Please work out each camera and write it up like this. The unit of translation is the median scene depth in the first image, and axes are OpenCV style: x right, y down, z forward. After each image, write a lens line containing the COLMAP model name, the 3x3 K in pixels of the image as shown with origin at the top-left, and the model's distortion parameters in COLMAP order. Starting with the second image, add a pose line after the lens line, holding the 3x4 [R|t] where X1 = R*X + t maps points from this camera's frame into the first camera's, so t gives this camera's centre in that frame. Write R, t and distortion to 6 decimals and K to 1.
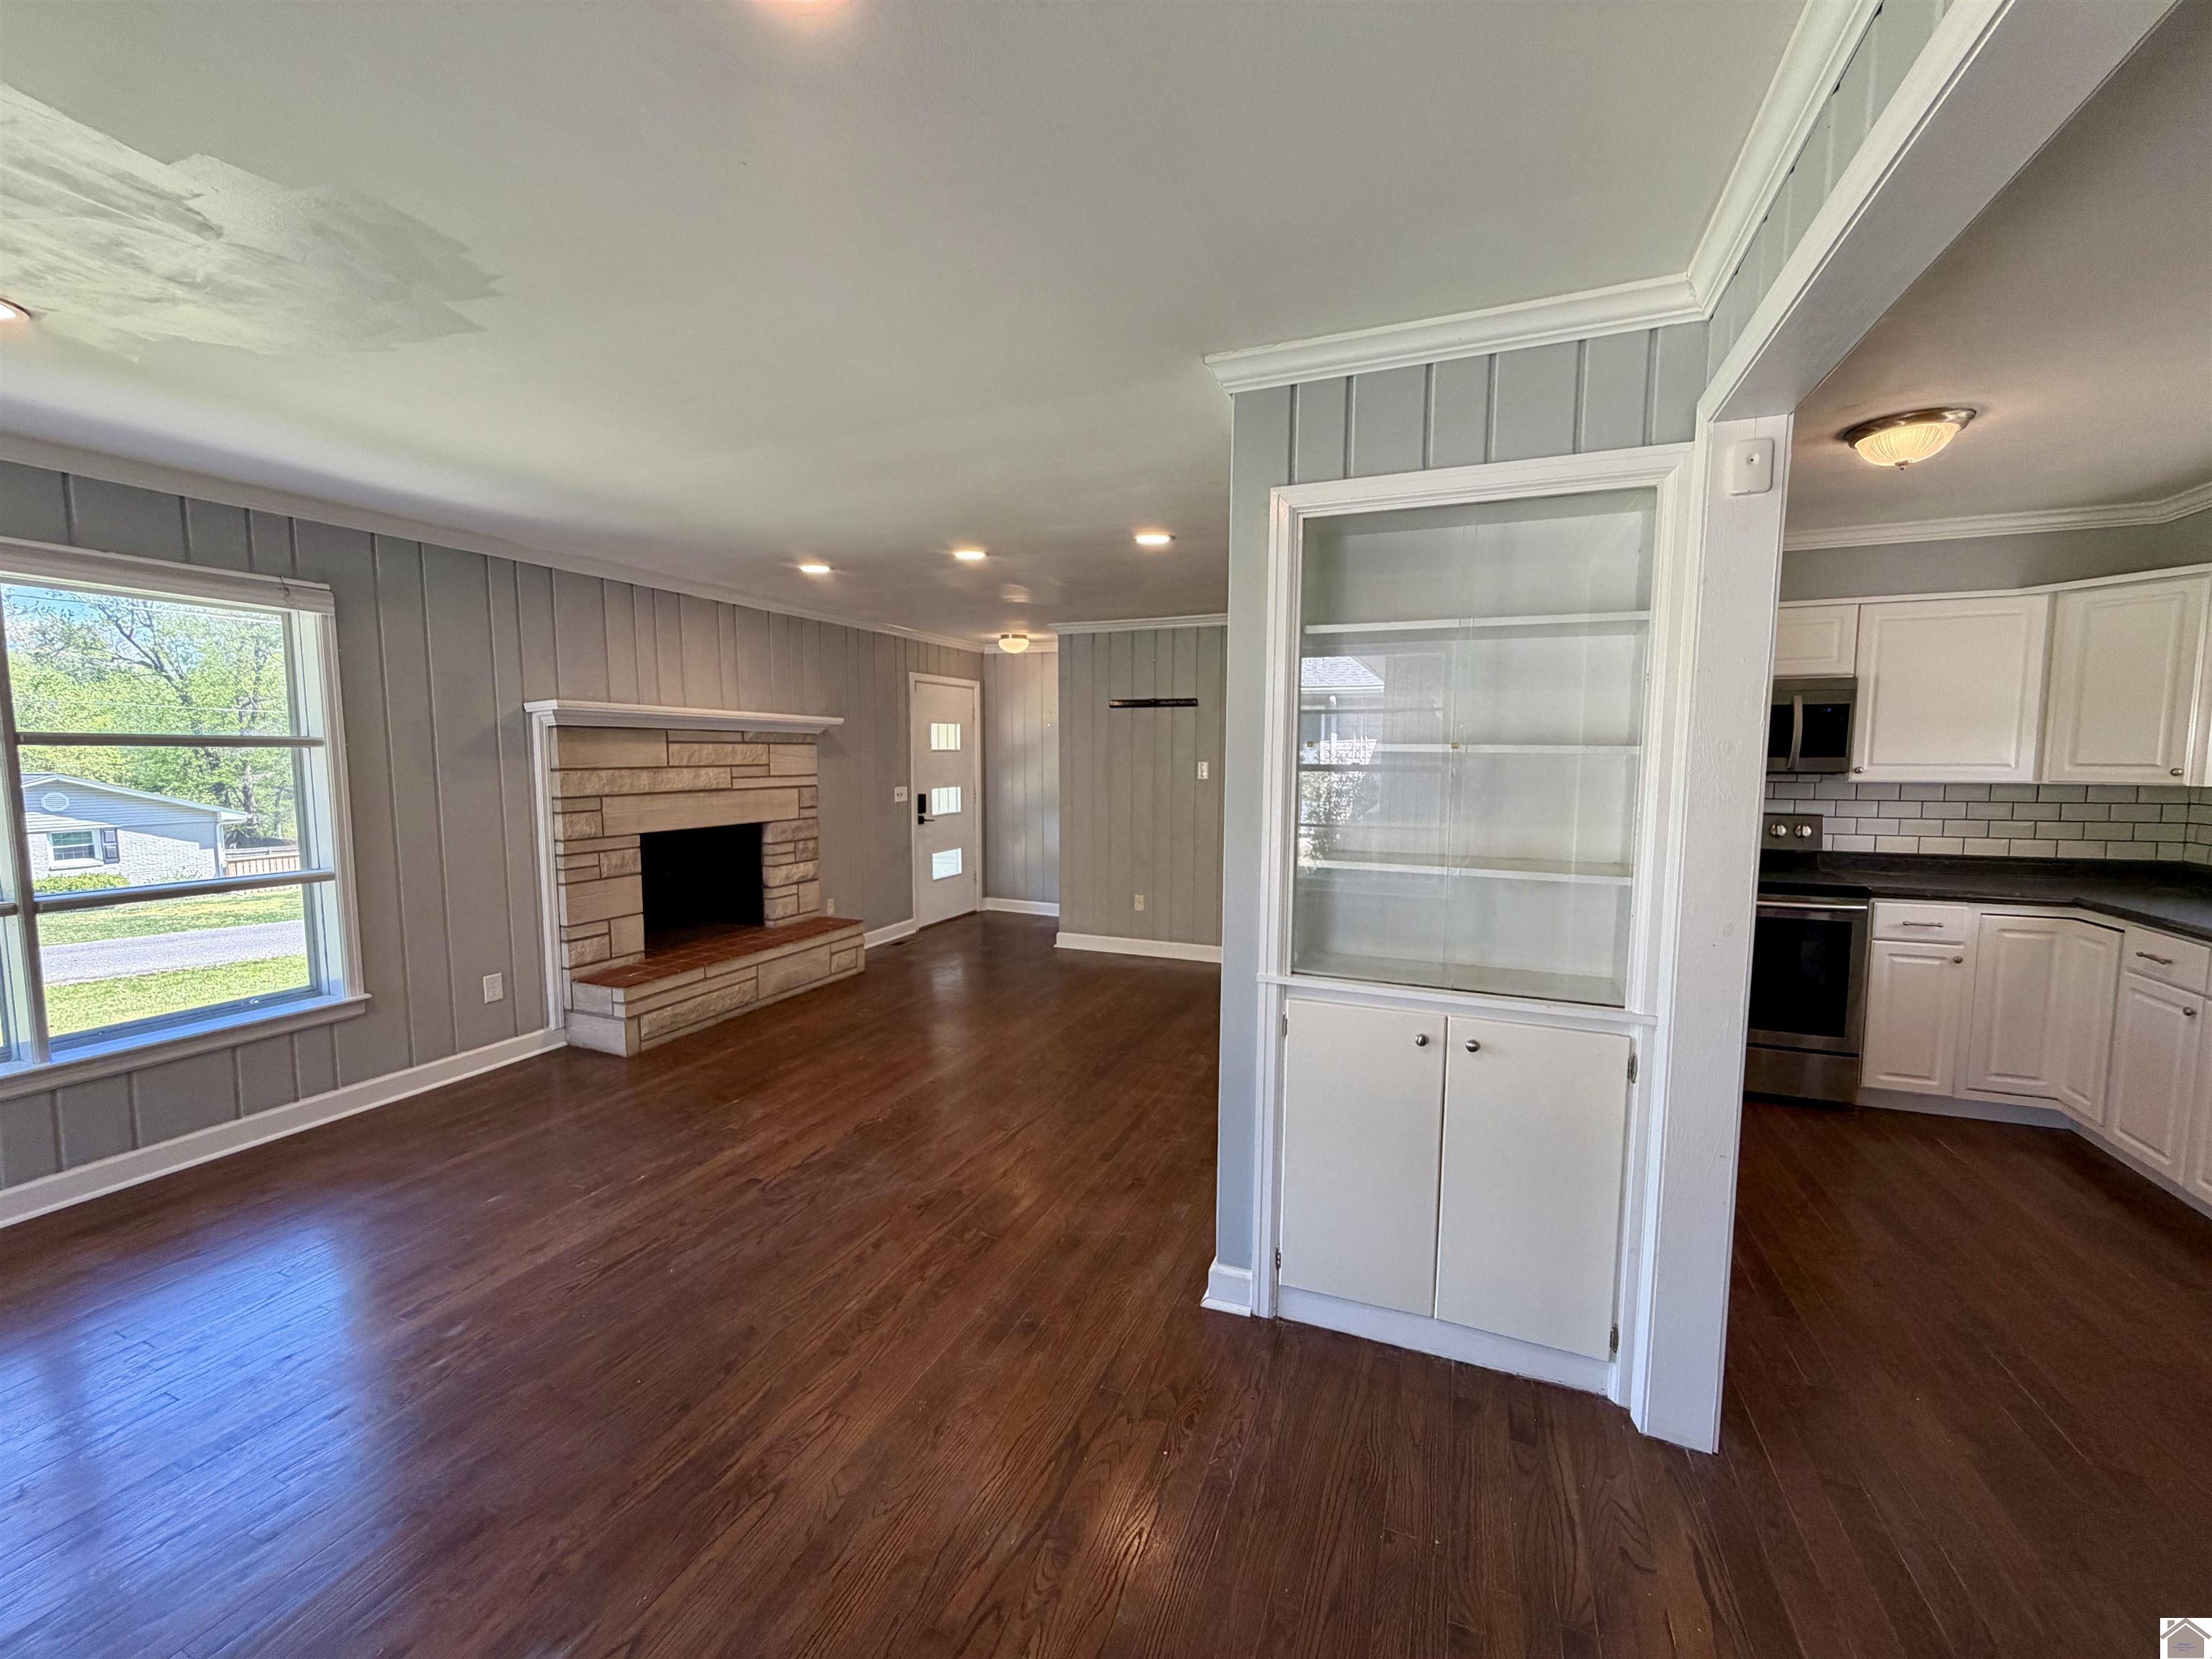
lens RADIAL K [[875.6, 0, 1101.1], [0, 875.6, 829.0], [0, 0, 1]] dist [-0.001329, -0.000060]
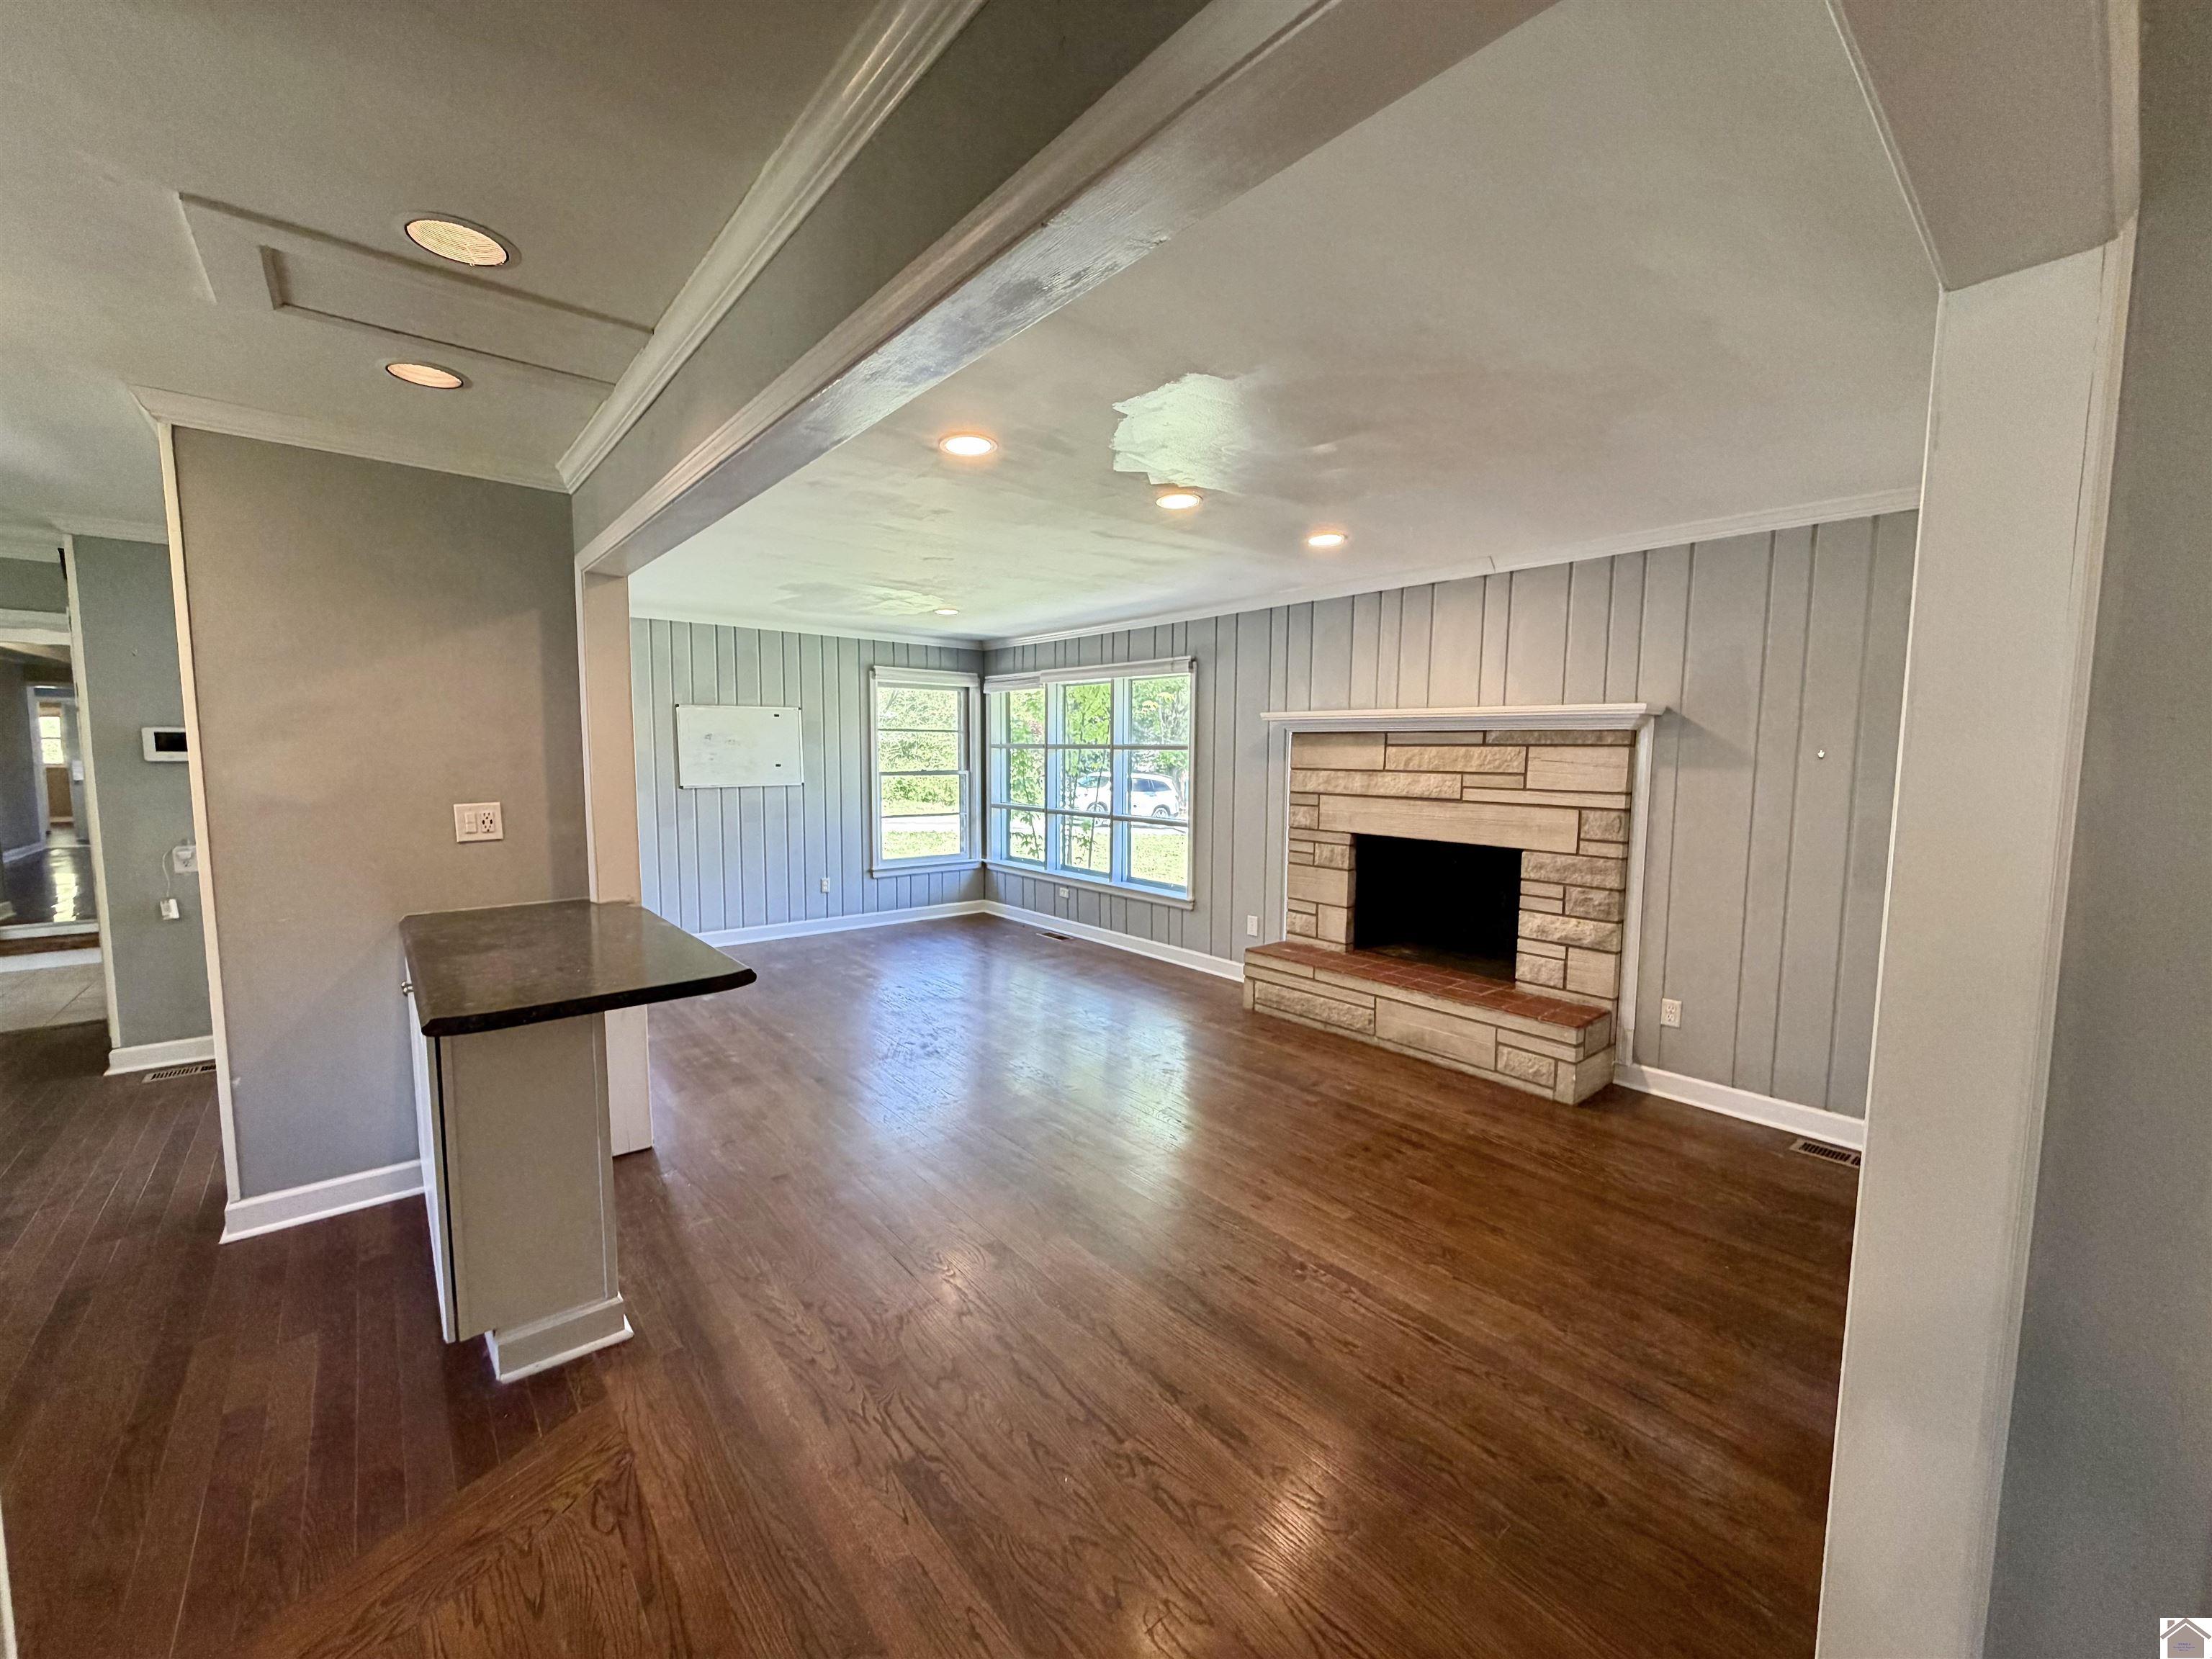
lens RADIAL K [[875.6, 0, 1101.1], [0, 875.6, 829.0], [0, 0, 1]] dist [-0.001329, -0.000060]
pose [[-0.457651, 0.072378, -0.886181, 0.520864], [-0.089989, 0.987793, 0.127149, -0.102066], [0.884566, 0.137936, -0.445551, 1.162205]]
